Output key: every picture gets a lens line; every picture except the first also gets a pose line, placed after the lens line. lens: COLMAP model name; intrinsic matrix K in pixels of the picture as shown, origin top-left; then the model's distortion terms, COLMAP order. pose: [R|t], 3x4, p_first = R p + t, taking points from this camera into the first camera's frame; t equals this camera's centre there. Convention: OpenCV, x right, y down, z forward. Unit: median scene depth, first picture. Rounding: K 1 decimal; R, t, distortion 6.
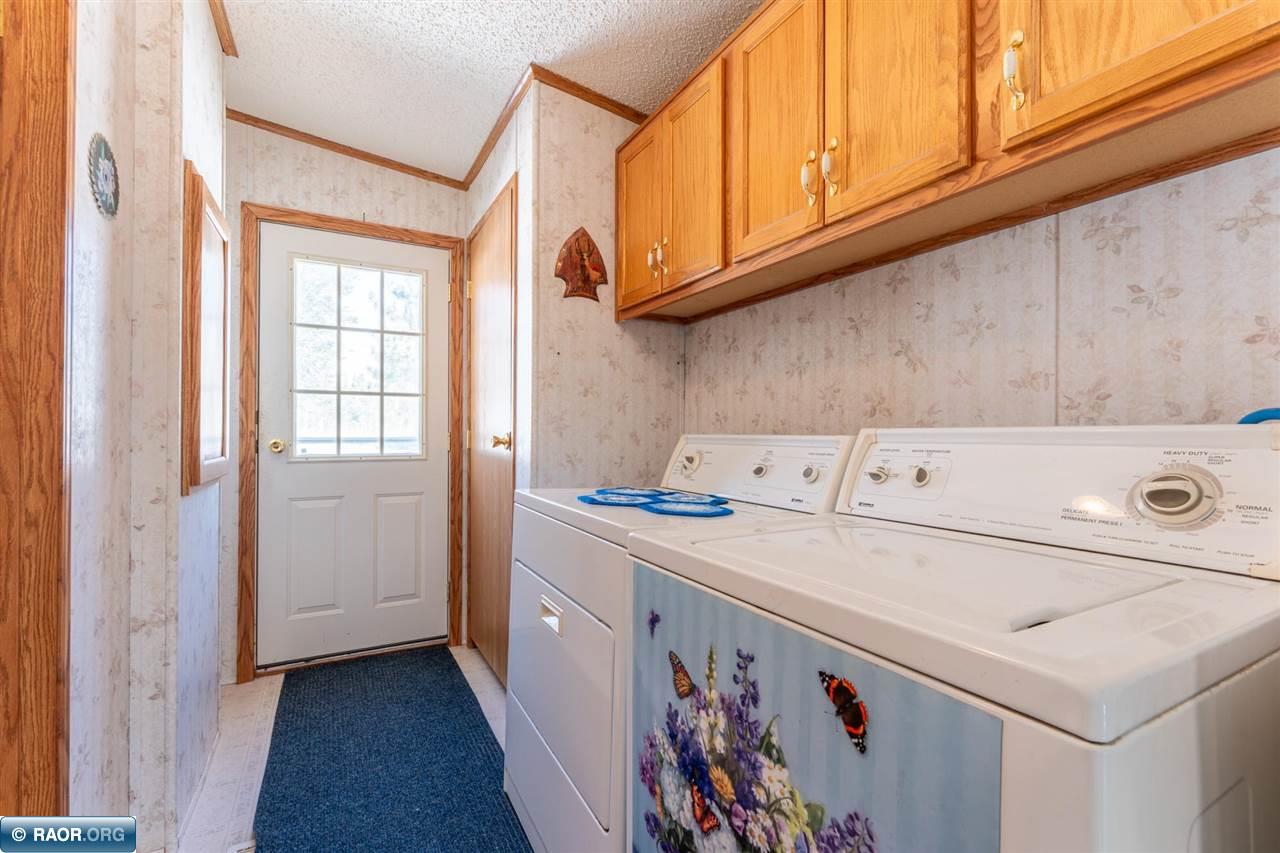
lens RADIAL K [[560.5, 0, 638.0], [0, 560.5, 431.0], [0, 0, 1]] dist [-0.004531, 0.000121]
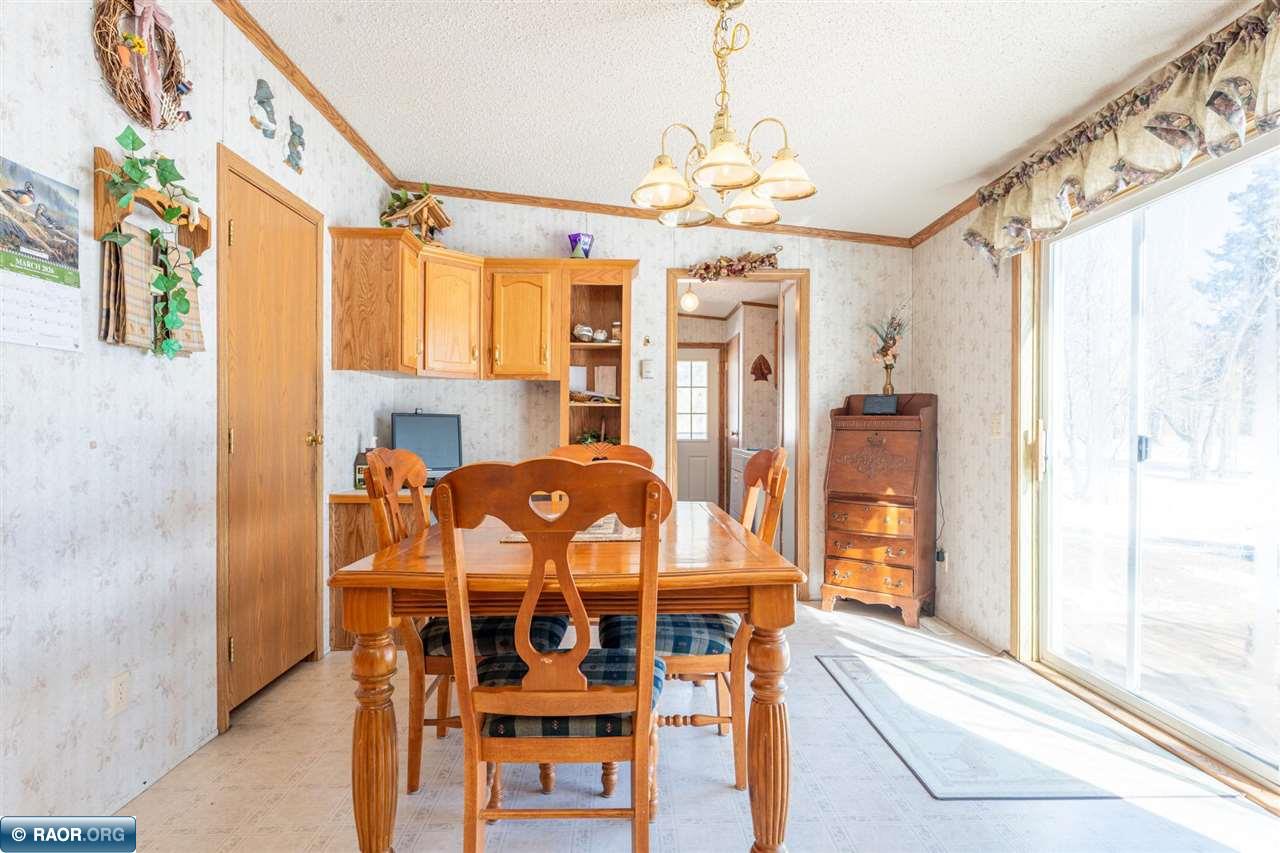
lens RADIAL K [[698.6, 0, 641.6], [0, 698.6, 430.1], [0, 0, 1]] dist [-0.000454, -0.000239]
pose [[0.889390, -0.000696, -0.457148, 0.743656], [0.002296, 0.999993, 0.002944, -0.007019], [0.457143, -0.003668, 0.889386, -1.817995]]
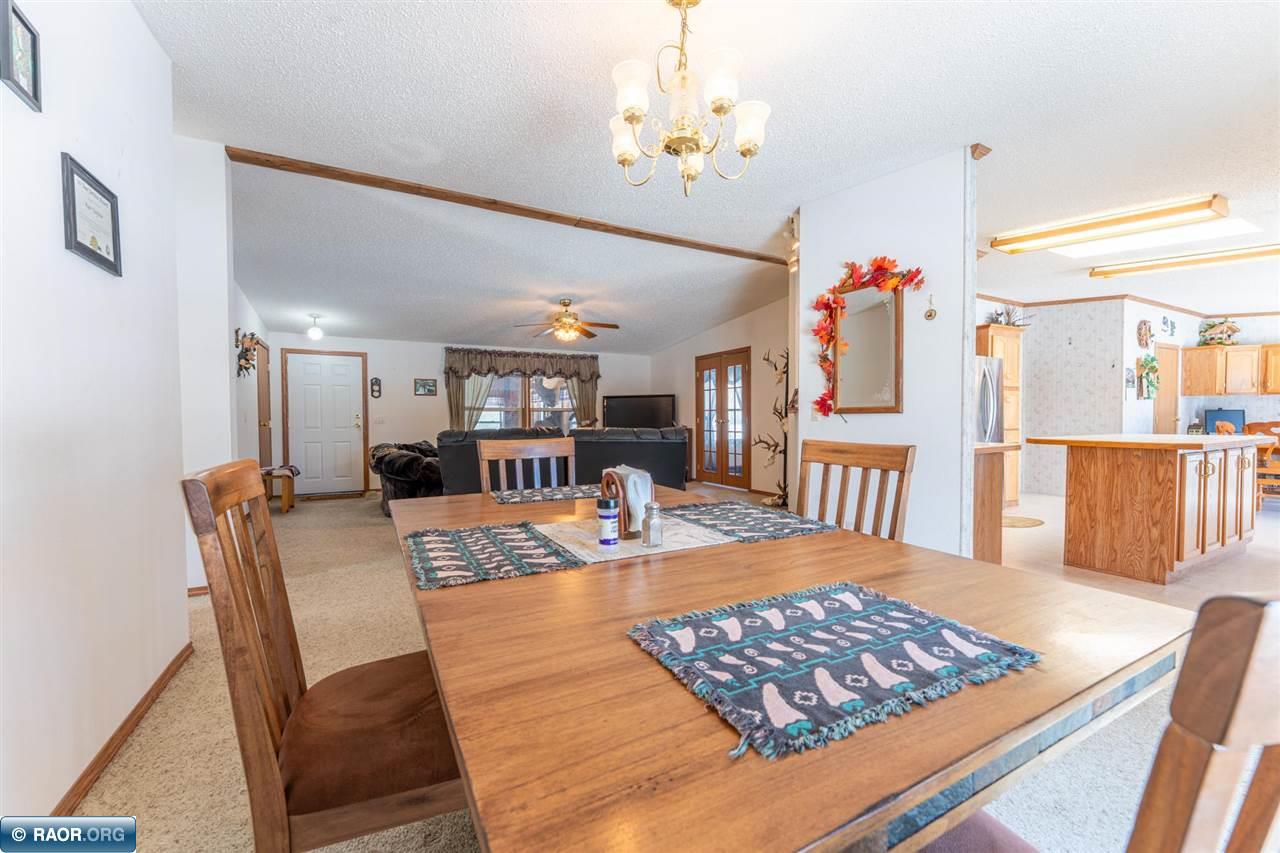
lens RADIAL K [[510.7, 0, 637.1], [0, 510.7, 432.2], [0, 0, 1]] dist [-0.002697, 0.000048]
pose [[-0.017893, 0.021013, -0.999619, 2.522702], [0.008084, 0.999749, 0.020871, -0.001621], [0.999807, -0.007707, -0.018059, -3.900874]]
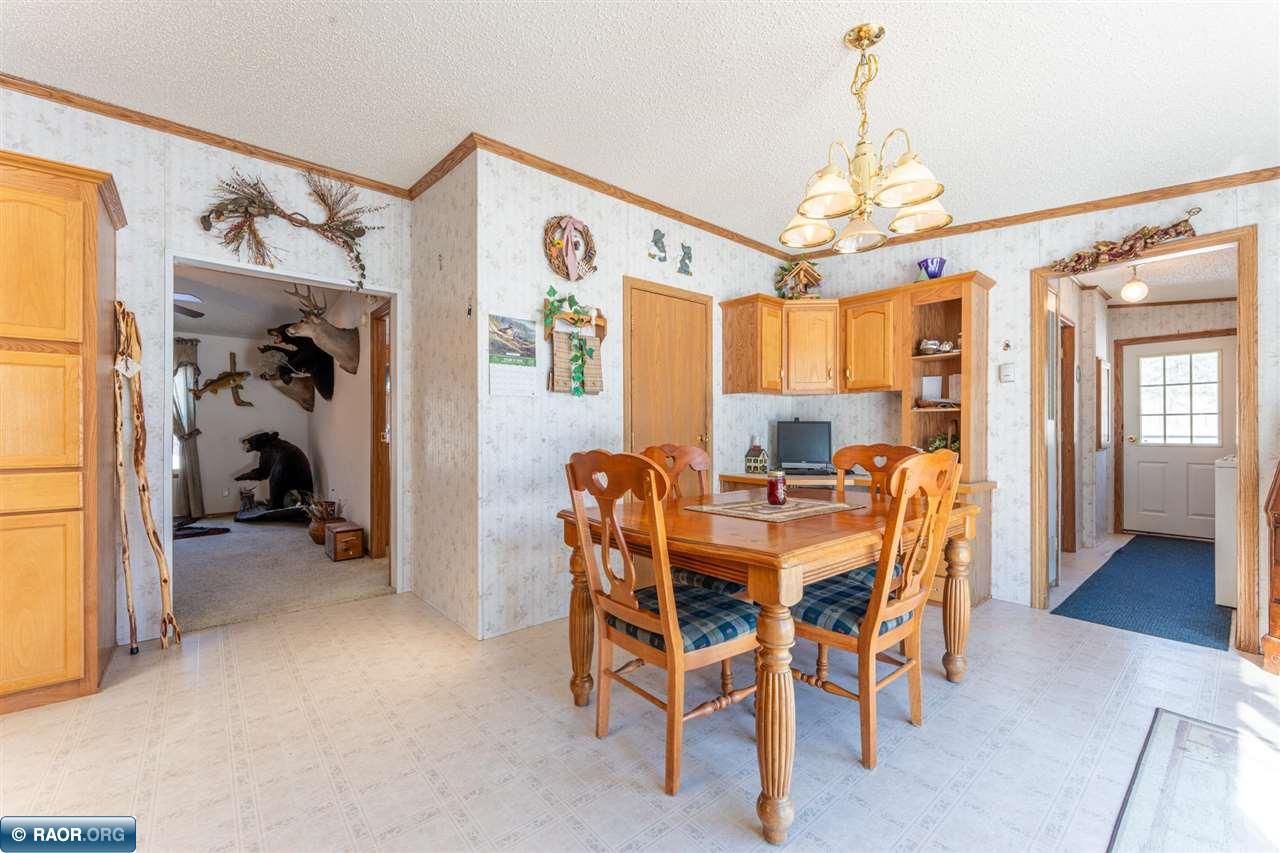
lens RADIAL K [[510.7, 0, 632.0], [0, 510.7, 431.0], [0, 0, 1]] dist [-0.002697, 0.000048]
pose [[0.192912, -0.006989, -0.981191, 1.038553], [0.004825, 0.999969, -0.006174, -0.003213], [0.981204, -0.003544, 0.192940, -1.459234]]
